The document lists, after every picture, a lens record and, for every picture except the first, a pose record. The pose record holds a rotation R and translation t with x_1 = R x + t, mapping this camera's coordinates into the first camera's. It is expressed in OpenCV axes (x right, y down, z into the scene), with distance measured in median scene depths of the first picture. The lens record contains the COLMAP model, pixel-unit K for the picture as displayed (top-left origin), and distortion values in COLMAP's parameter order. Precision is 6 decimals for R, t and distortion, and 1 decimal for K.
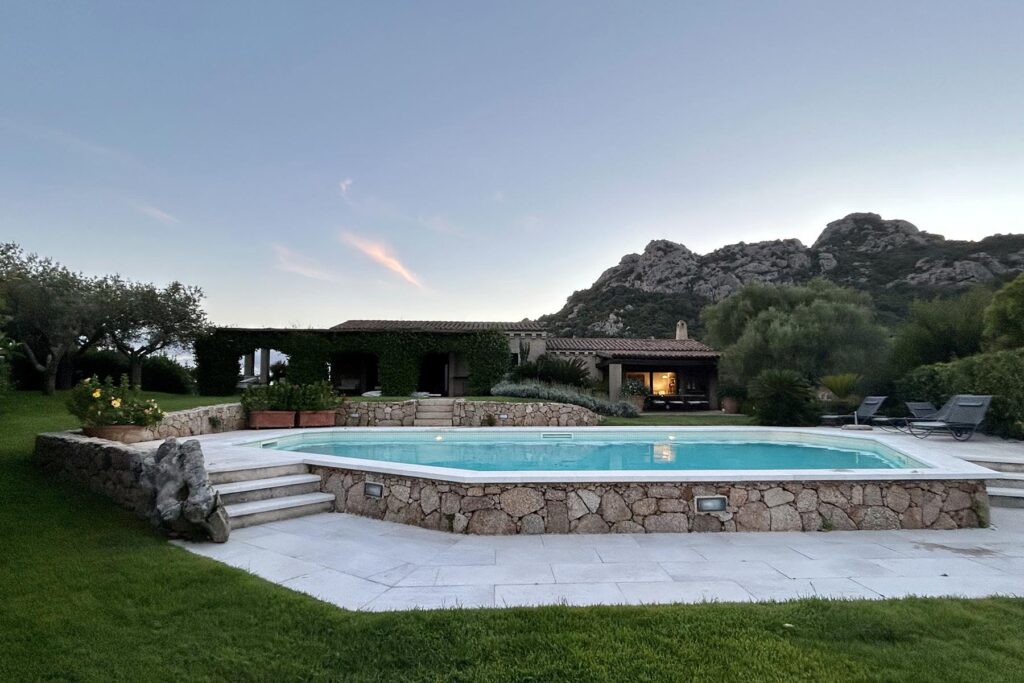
lens RADIAL K [[414.2, 0, 526.4], [0, 414.2, 365.6], [0, 0, 1]] dist [-0.001144, -0.000022]
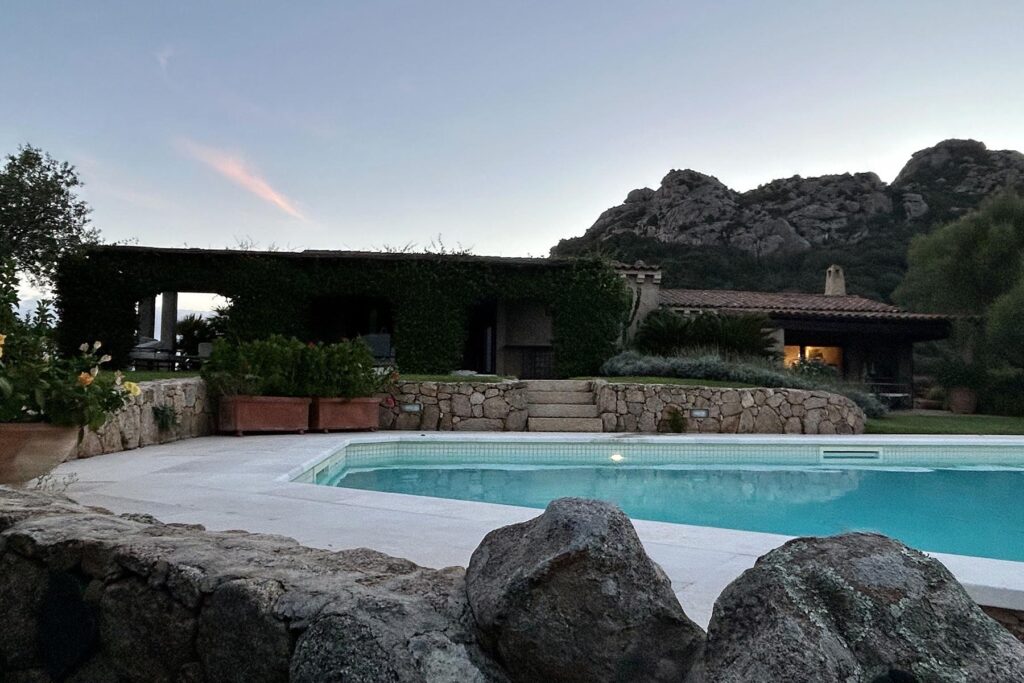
lens RADIAL K [[590.2, 0, 511.2], [0, 590.2, 341.0], [0, 0, 1]] dist [0.003183, 0.000654]
pose [[0.999171, 0.015207, 0.037762, -0.146197], [-0.014975, 0.999867, -0.006404, 0.019048], [-0.037854, 0.005833, 0.999266, 0.129099]]
